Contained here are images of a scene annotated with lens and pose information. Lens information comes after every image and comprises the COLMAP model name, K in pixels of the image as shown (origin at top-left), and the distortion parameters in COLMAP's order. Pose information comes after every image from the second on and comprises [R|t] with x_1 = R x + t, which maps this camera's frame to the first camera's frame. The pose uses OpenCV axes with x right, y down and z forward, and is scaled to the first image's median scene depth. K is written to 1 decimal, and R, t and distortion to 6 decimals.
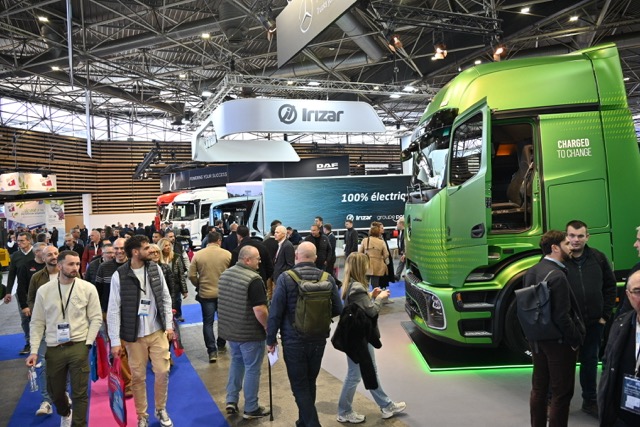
lens RADIAL K [[580.7, 0, 320.0], [0, 580.7, 213.5], [0, 0, 1]] dist [0.005817, 0.003857]
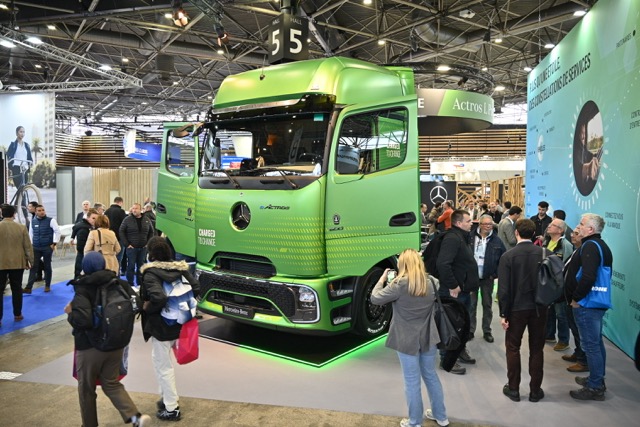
lens RADIAL K [[580.7, 0, 320.0], [0, 580.7, 213.5], [0, 0, 1]] dist [0.005817, 0.003857]
pose [[0.512260, 0.005972, 0.858810, -0.618717], [-0.019901, 0.999790, 0.004919, 0.013987], [-0.858600, -0.019611, 0.512271, 0.500678]]
